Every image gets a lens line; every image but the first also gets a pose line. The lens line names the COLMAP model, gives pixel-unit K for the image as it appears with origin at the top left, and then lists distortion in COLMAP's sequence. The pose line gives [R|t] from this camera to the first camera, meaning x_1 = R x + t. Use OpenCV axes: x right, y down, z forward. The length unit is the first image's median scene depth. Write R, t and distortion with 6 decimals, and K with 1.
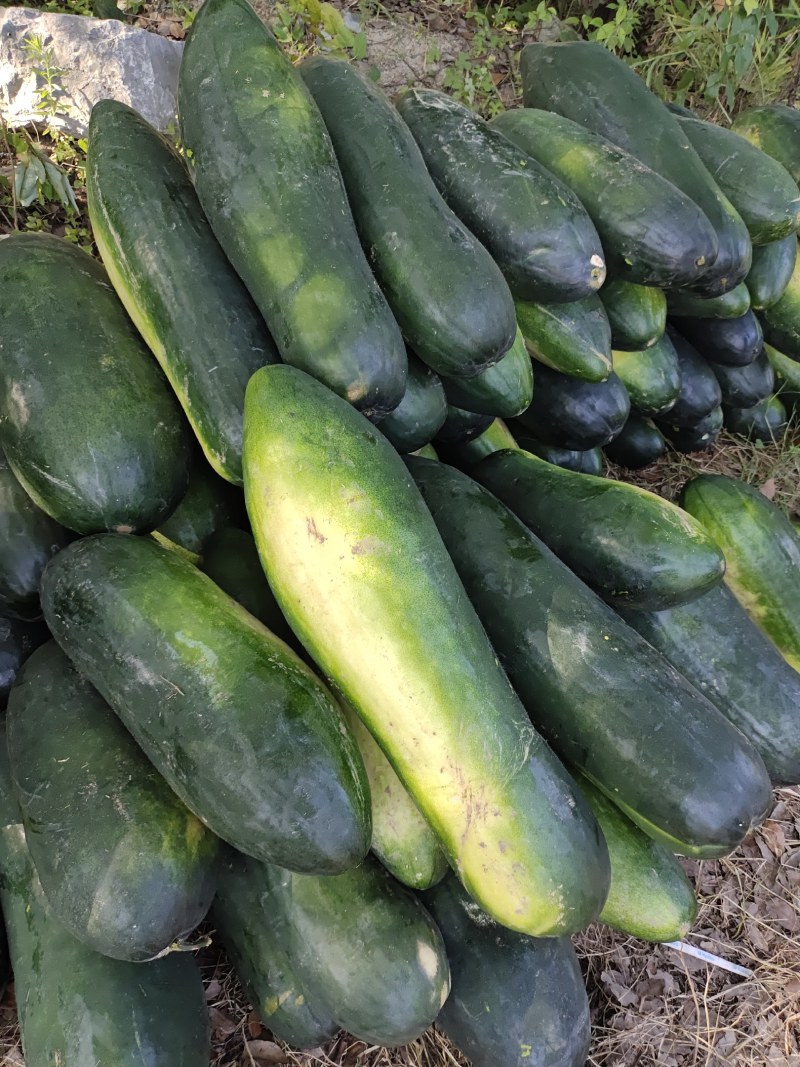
lens RADIAL K [[800.5, 0, 400.0], [0, 800.5, 533.5], [0, 0, 1]] dist [0.000028, -0.066162]
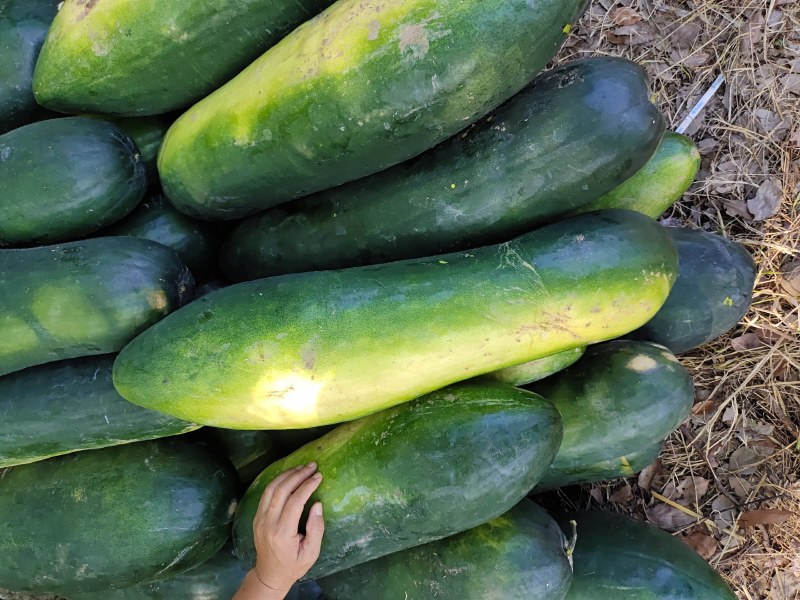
lens RADIAL K [[598.1, 0, 400.0], [0, 598.1, 300.0], [0, 0, 1]] dist [0.008997, -0.032686]
pose [[0.291462, -0.946827, -0.136265, 0.151651], [0.939785, 0.256845, 0.225466, -0.058666], [-0.178478, -0.193775, 0.964675, 0.193361]]
